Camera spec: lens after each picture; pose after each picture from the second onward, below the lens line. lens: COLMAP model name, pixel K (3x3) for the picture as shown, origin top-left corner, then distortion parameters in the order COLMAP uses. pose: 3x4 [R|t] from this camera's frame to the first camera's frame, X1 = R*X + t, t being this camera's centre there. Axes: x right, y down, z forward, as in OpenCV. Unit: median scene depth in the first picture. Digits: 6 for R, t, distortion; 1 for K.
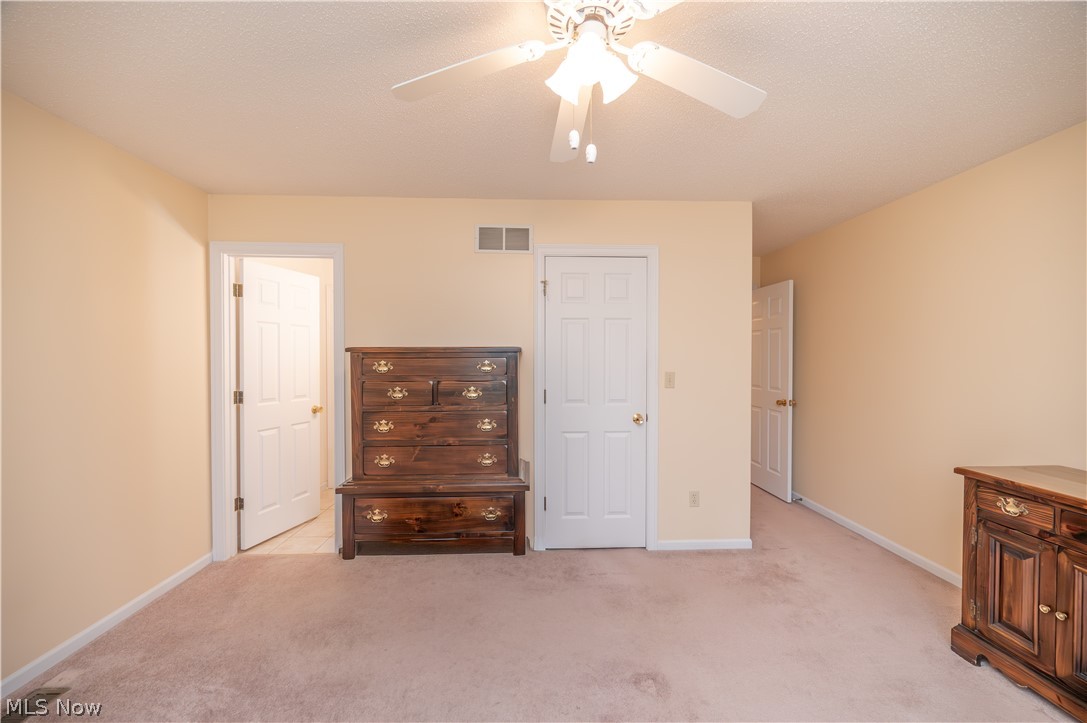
lens RADIAL K [[429.0, 0, 545.7], [0, 429.0, 355.9], [0, 0, 1]] dist [-0.000564, -0.000538]
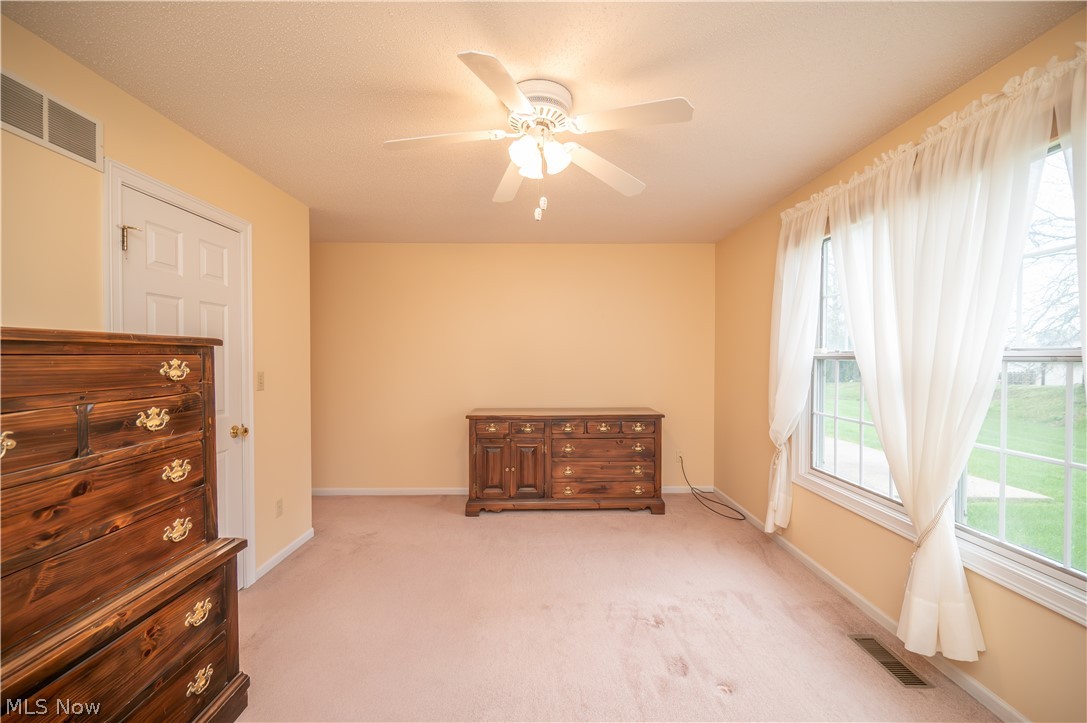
lens RADIAL K [[429.0, 0, 544.6], [0, 429.0, 363.5], [0, 0, 1]] dist [-0.000564, -0.000538]
pose [[0.052720, -0.017506, 0.998456, -0.690480], [0.004864, 0.999839, 0.017273, 0.009058], [-0.998598, 0.003945, 0.052796, 0.475899]]
